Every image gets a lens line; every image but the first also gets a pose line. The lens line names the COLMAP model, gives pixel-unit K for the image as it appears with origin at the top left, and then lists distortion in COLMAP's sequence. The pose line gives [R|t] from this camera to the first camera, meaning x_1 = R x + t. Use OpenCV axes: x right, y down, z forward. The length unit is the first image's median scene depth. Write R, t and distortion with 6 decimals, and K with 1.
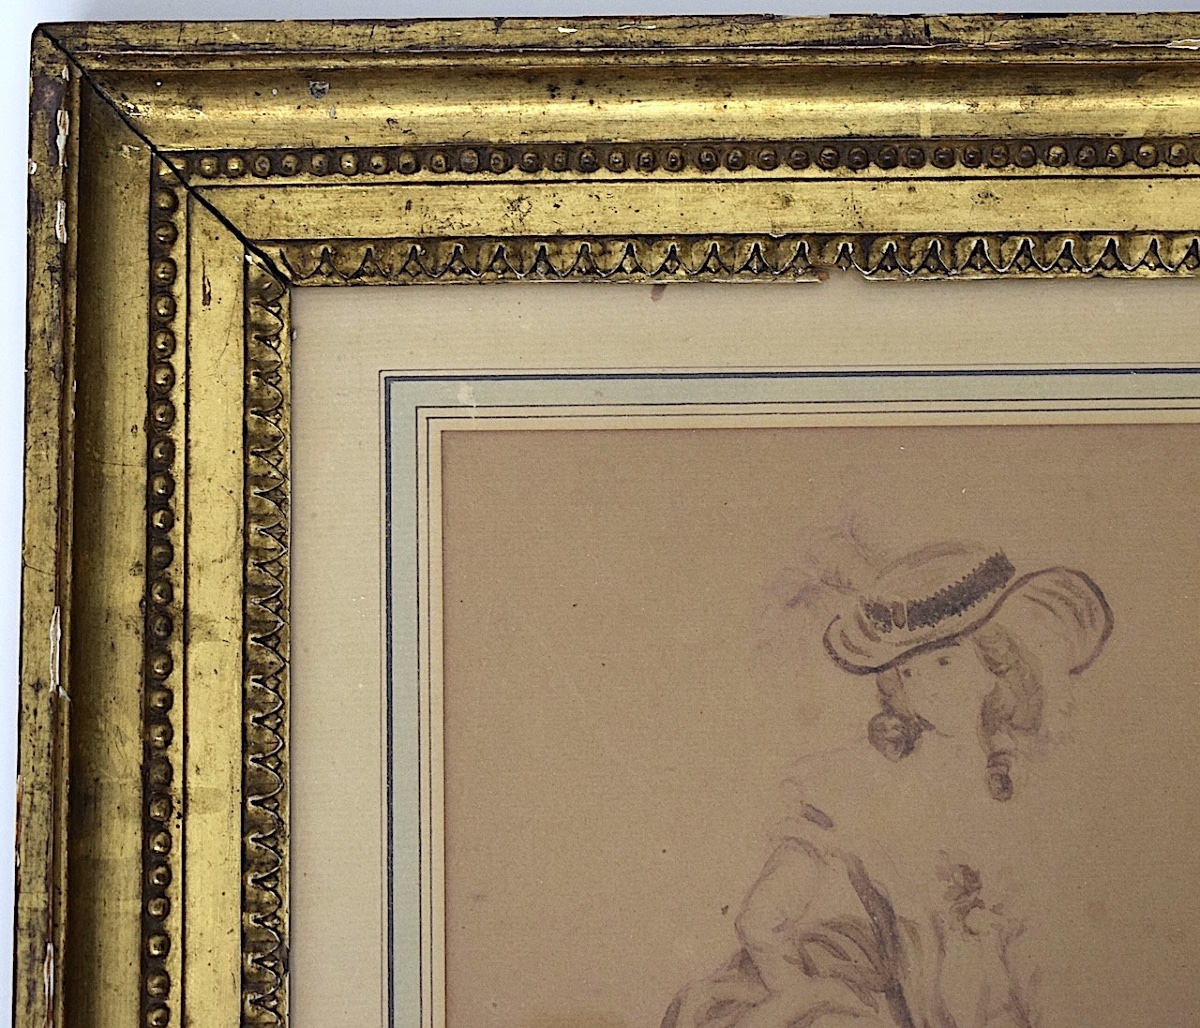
lens RADIAL K [[3188.6, 0, 692.6], [0, 3188.6, 515.7], [0, 0, 1]] dist [0.006154, 0.105284]
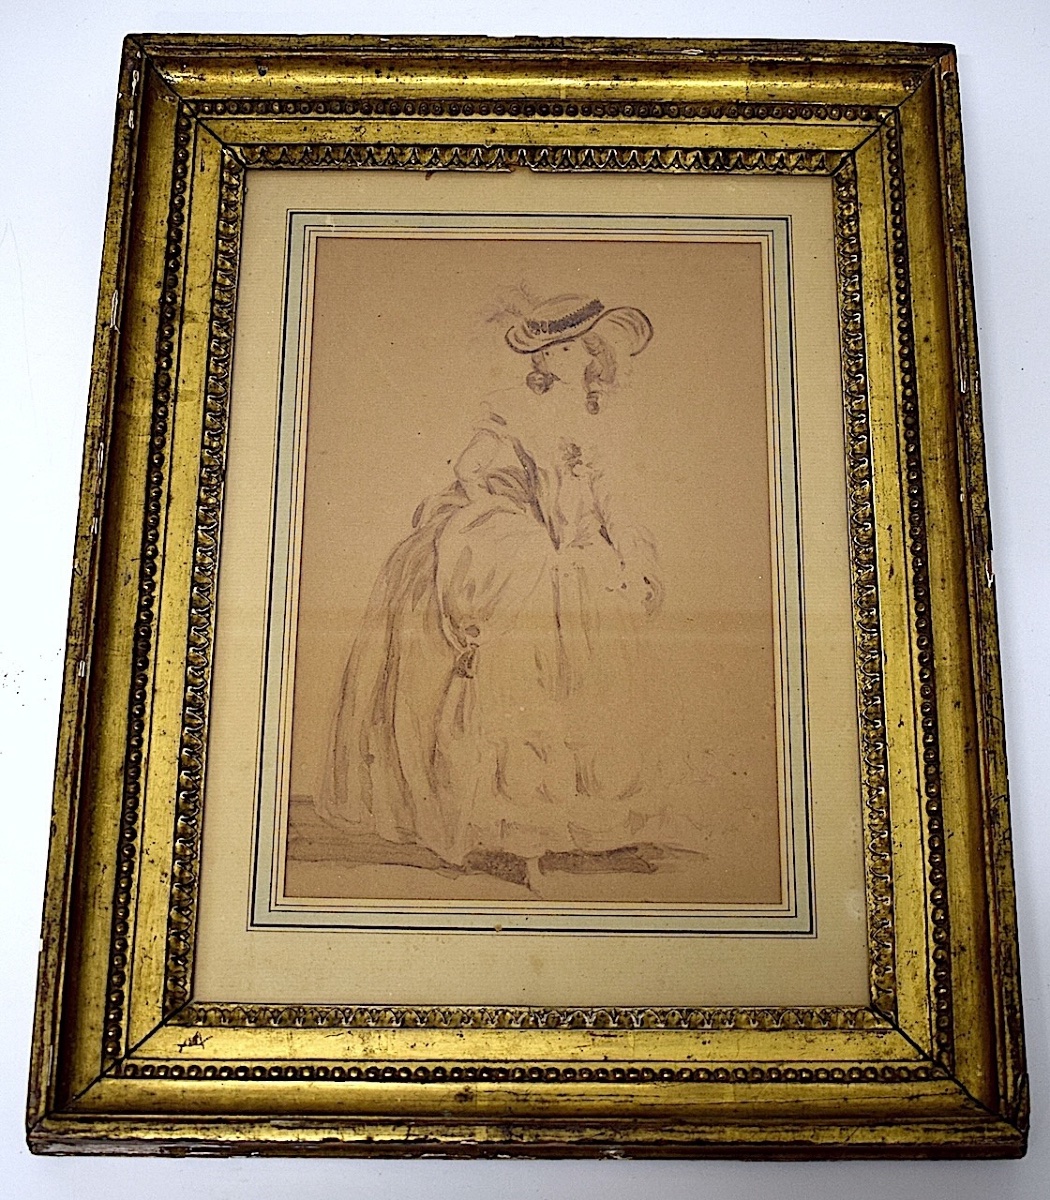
lens RADIAL K [[1921.6, 0, 538.6], [0, 1921.6, 639.9], [0, 0, 1]] dist [-0.060331, -0.036324]
pose [[0.999400, 0.018505, -0.029292, 0.100893], [-0.022590, 0.989034, -0.145951, 0.399797], [0.026270, 0.146525, 0.988858, -0.142261]]
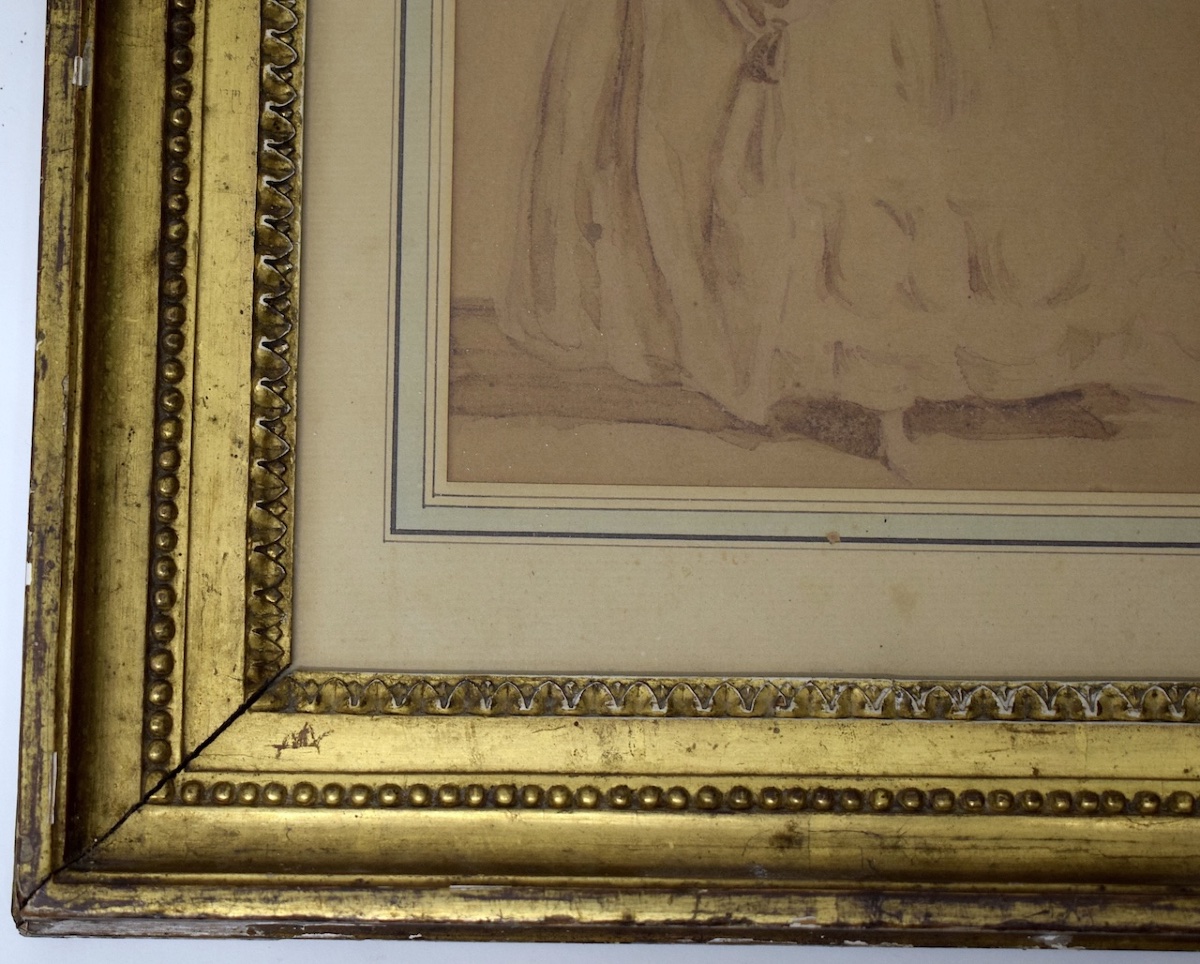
lens RADIAL K [[2821.6, 0, 435.5], [0, 2821.6, 482.5], [0, 0, 1]] dist [0.013774, 0.008710]
pose [[0.997538, 0.025679, -0.065255, -0.017667], [-0.023722, 0.999251, 0.030587, 0.361819], [0.065992, -0.028964, 0.997400, 0.054888]]
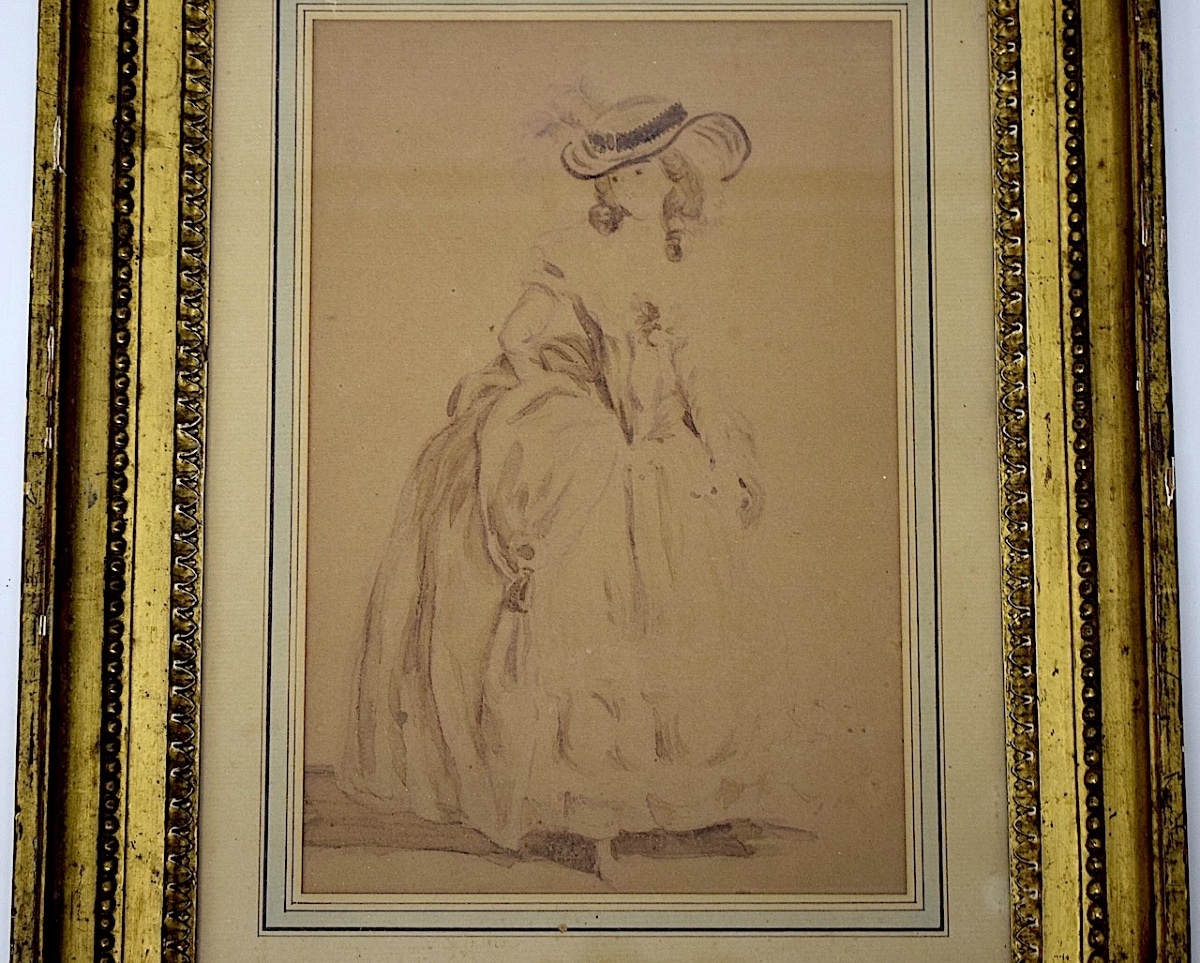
lens RADIAL K [[2833.7, 0, 635.2], [0, 2833.7, 504.1], [0, 0, 1]] dist [0.002781, 0.153969]
pose [[0.999720, 0.011862, -0.020485, 0.107797], [-0.011467, 0.999748, 0.019294, 0.180537], [0.020709, -0.019054, 0.999604, -0.363861]]
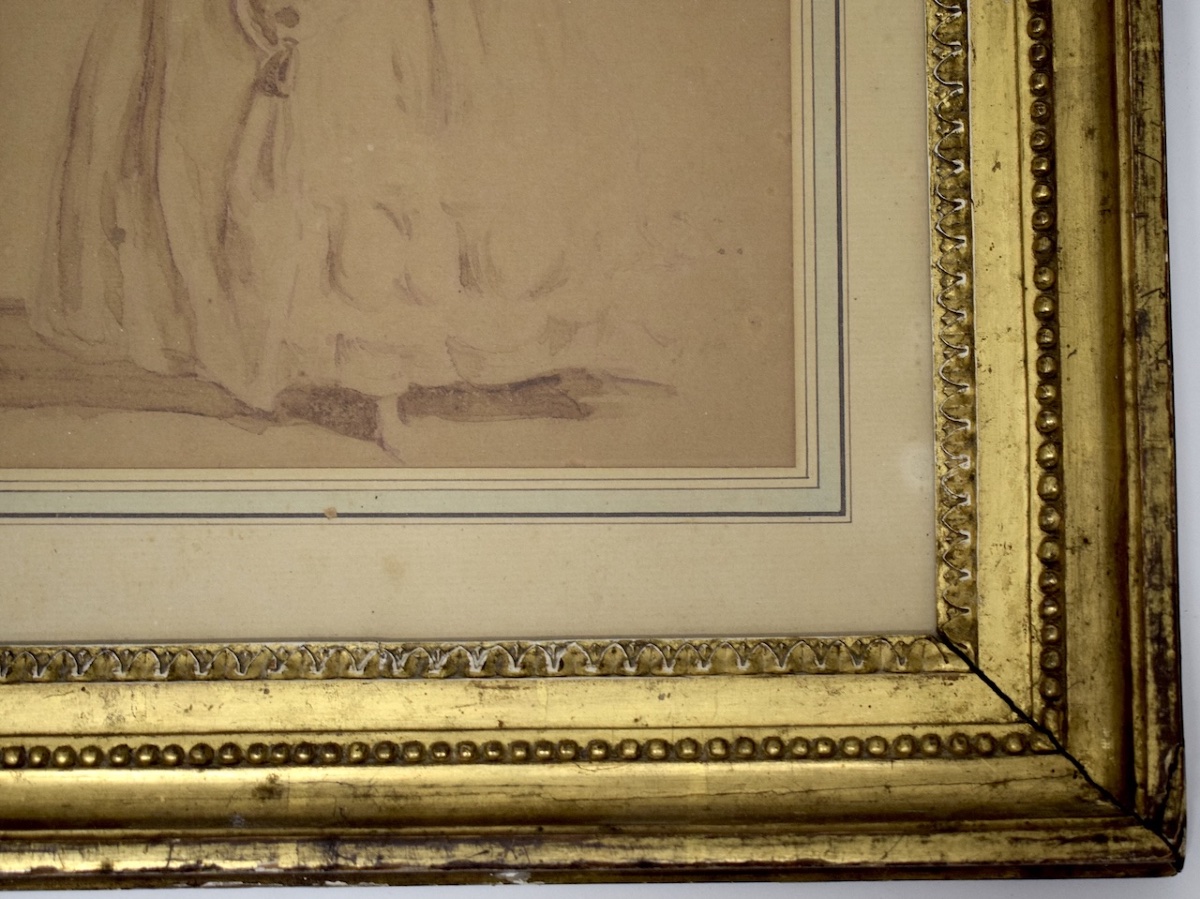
lens RADIAL K [[2673.3, 0, 703.8], [0, 2673.3, 451.3], [0, 0, 1]] dist [0.022245, -0.030987]
pose [[0.999659, 0.009039, -0.024503, 0.200258], [-0.008096, 0.999233, 0.038320, 0.345624], [0.024830, -0.038109, 0.998965, 0.032214]]
